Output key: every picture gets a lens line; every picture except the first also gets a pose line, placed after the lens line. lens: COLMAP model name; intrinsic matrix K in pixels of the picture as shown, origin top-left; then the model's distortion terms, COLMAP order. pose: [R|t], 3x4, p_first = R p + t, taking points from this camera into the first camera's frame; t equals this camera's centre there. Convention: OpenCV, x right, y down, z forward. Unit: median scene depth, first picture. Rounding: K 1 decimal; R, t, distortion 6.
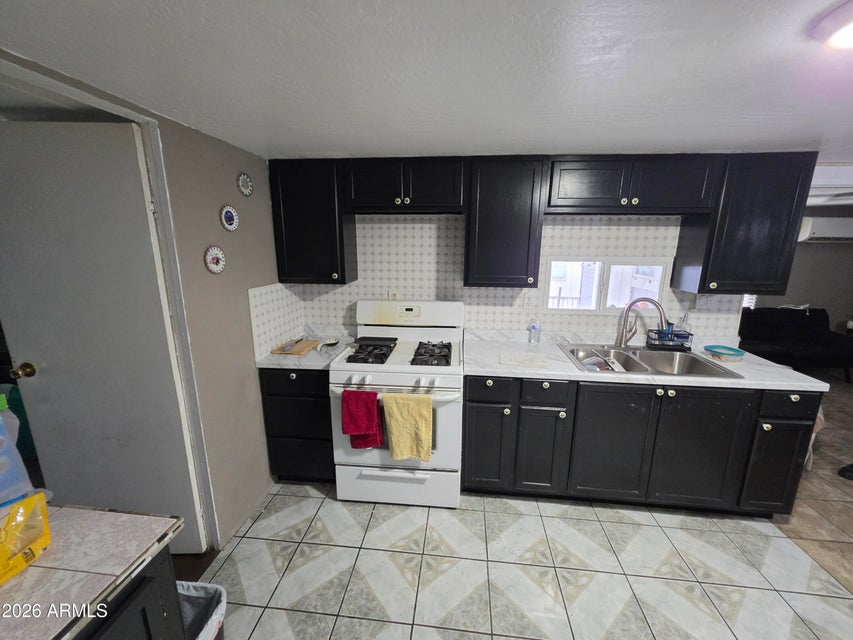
lens RADIAL K [[340.5, 0, 424.2], [0, 340.5, 324.2], [0, 0, 1]] dist [-0.000526, -0.000020]
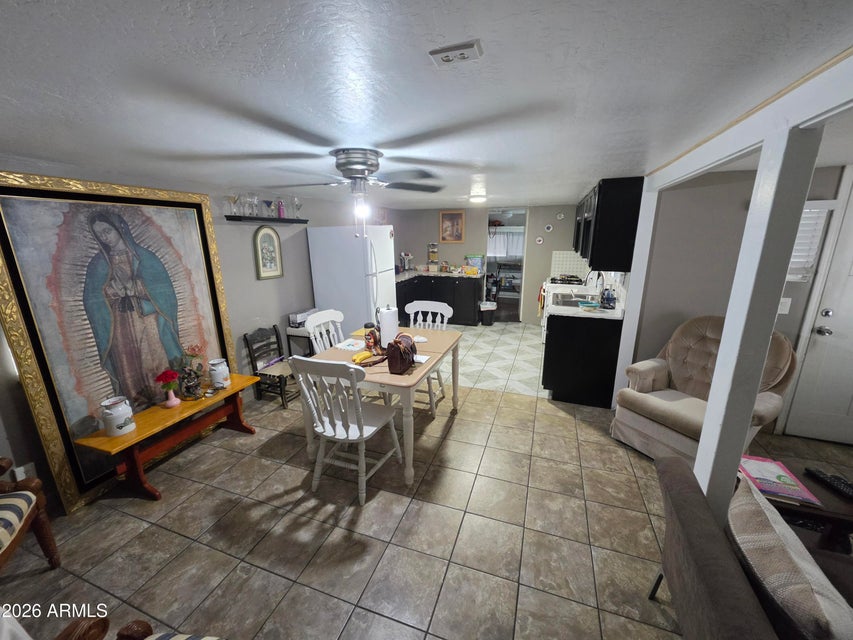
lens RADIAL K [[340.5, 0, 424.1], [0, 340.5, 320.8], [0, 0, 1]] dist [-0.000526, -0.000020]
pose [[-0.242786, 0.239702, -0.939999, 2.664228], [-0.214473, 0.931749, 0.292993, -0.156262], [0.946074, 0.272738, -0.174806, 0.585727]]
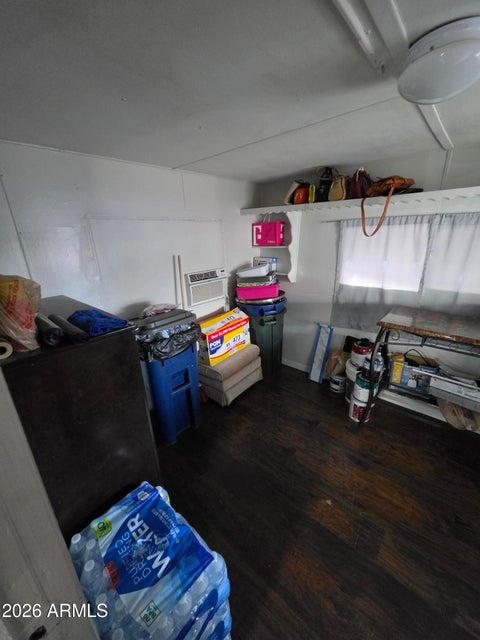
lens RADIAL K [[255.4, 0, 239.0], [0, 255.4, 318.7], [0, 0, 1]] dist [-0.000526, -0.000020]
pose [[-0.587809, 0.278525, -0.759542, -0.598349], [-0.144302, 0.887712, 0.437200, -0.133249], [0.796026, 0.366594, -0.481614, 0.551552]]
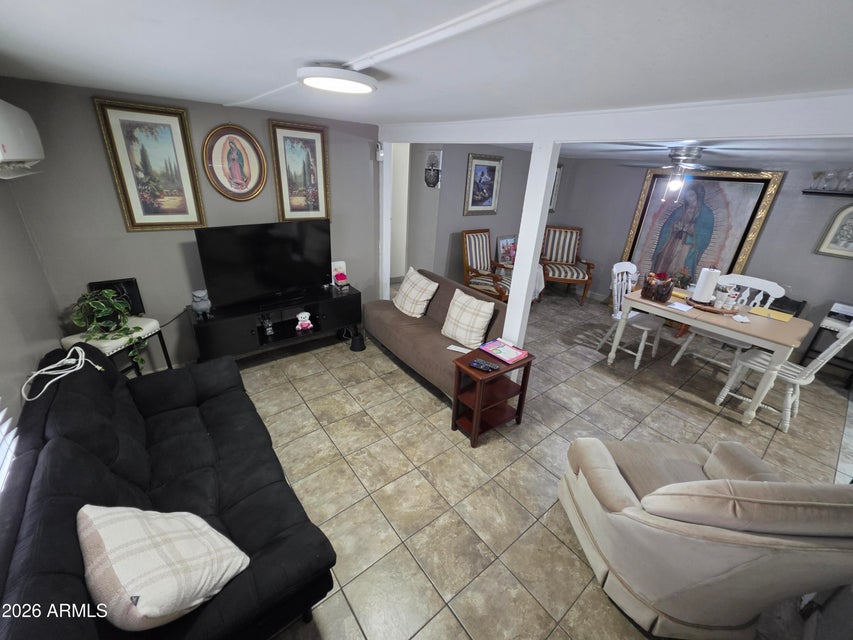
lens RADIAL K [[340.5, 0, 428.6], [0, 340.5, 319.0], [0, 0, 1]] dist [-0.000526, -0.000020]
pose [[-0.701430, -0.323782, 0.634950, 1.370385], [0.101944, 0.836124, 0.538984, -0.550140], [-0.705410, 0.442789, -0.553475, 2.017970]]
